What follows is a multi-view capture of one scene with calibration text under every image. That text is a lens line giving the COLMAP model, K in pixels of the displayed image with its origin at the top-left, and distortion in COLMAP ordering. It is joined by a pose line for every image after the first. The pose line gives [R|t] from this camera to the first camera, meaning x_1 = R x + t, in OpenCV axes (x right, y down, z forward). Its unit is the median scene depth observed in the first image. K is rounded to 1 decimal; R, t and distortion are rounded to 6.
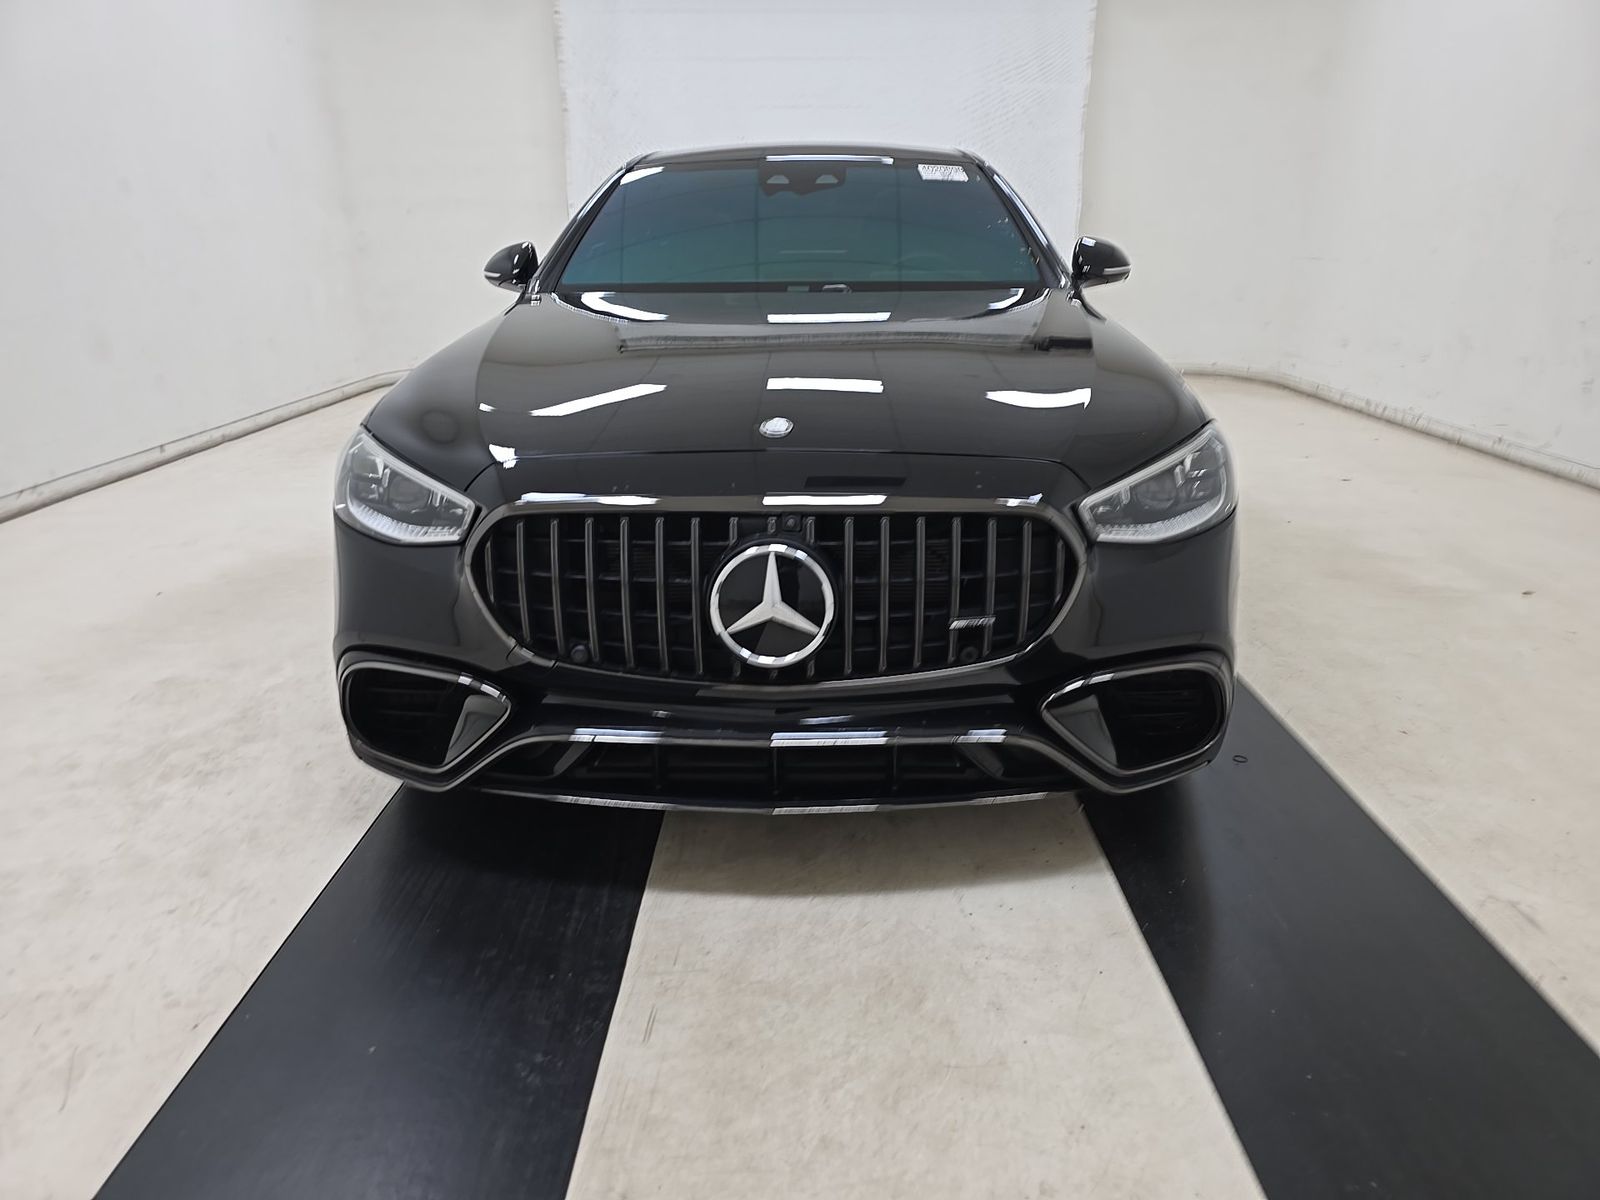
lens RADIAL K [[1081.5, 0, 810.9], [0, 1081.5, 595.5], [0, 0, 1]] dist [0.038209, -0.035984]
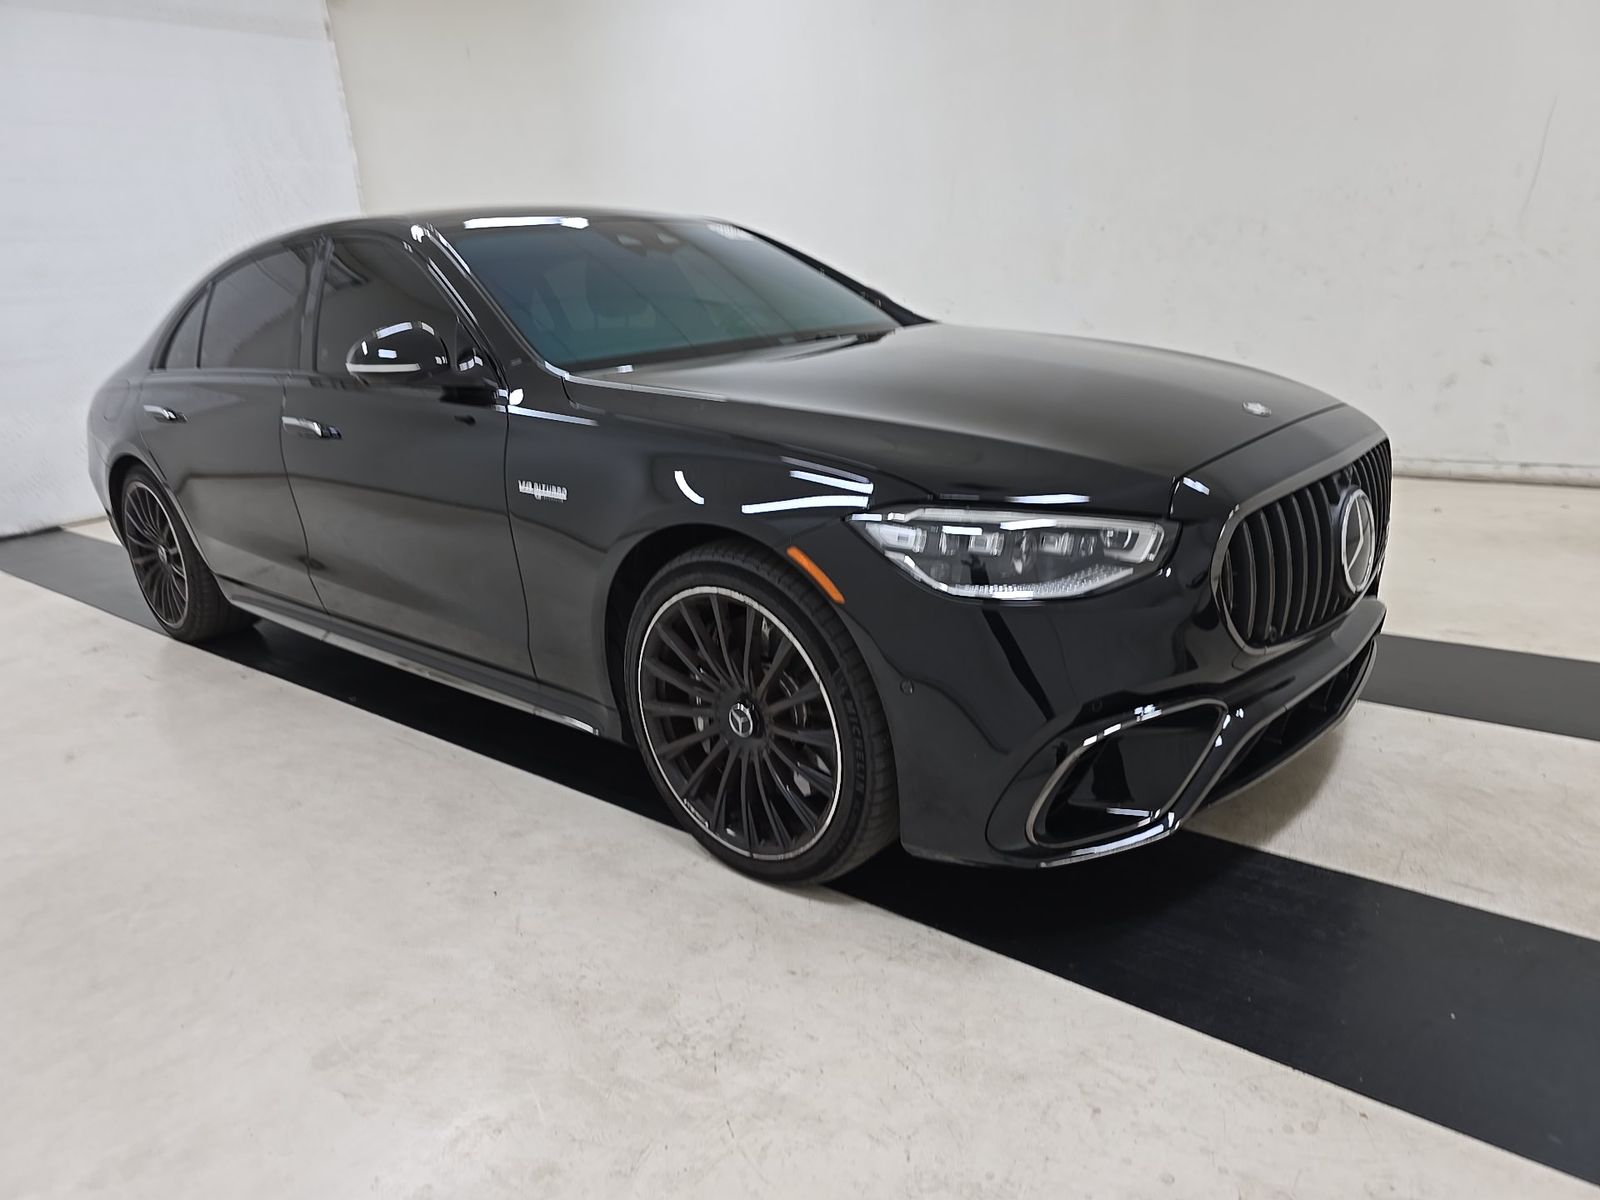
lens RADIAL K [[1081.5, 0, 810.9], [0, 1081.5, 595.5], [0, 0, 1]] dist [0.038209, -0.035984]
pose [[0.640973, -0.254920, 0.723995, -1.091237], [0.309356, 0.949034, 0.060274, -0.160937], [-0.702461, 0.185338, 0.687167, 0.487079]]
